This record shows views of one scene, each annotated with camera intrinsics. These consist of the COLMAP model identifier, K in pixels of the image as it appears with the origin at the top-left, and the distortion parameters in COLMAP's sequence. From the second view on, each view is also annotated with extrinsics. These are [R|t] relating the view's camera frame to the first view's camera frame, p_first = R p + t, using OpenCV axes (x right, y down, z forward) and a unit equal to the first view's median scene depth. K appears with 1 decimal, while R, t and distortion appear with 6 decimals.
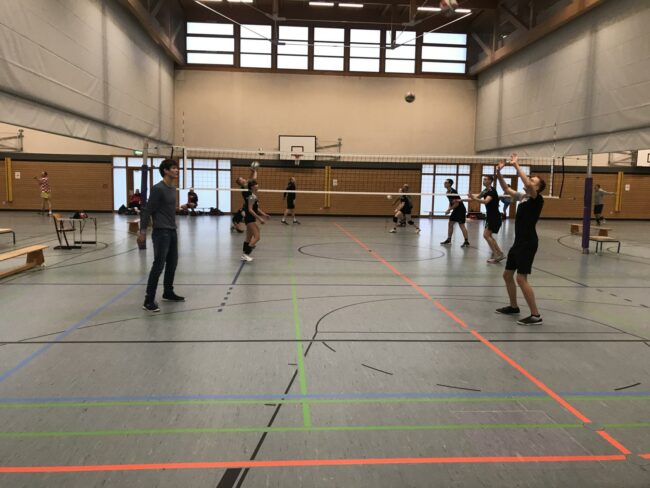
lens RADIAL K [[524.8, 0, 323.5], [0, 524.8, 245.5], [0, 0, 1]] dist [0.028981, -0.010479]
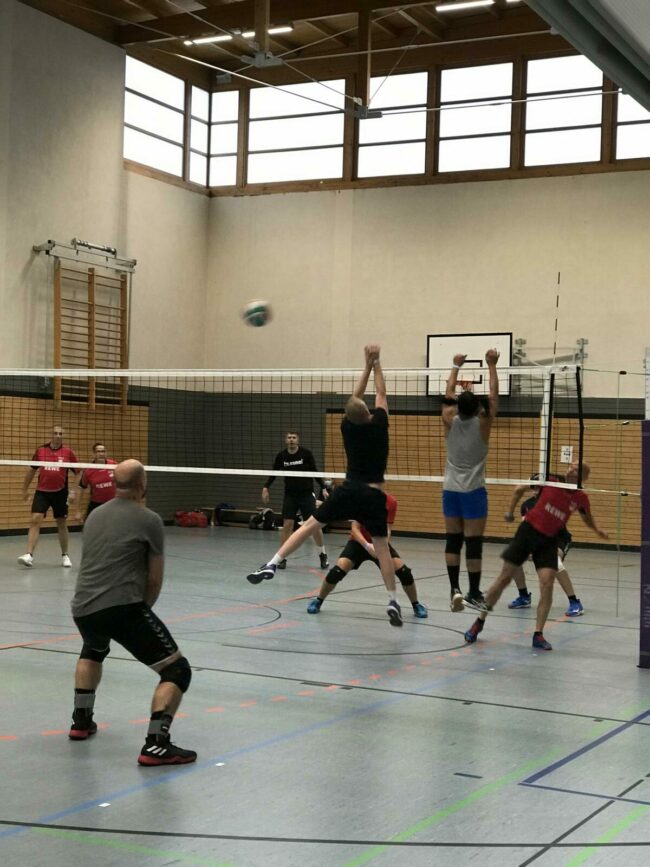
lens RADIAL K [[1459.9, 0, 330.0], [0, 1459.9, 440.0], [0, 0, 1]] dist [0.122938, 0.000000]
pose [[0.859061, 0.002464, -0.511868, 0.484033], [-0.073205, 0.990301, -0.118092, 0.004480], [0.506612, 0.138919, 0.850909, 0.040296]]
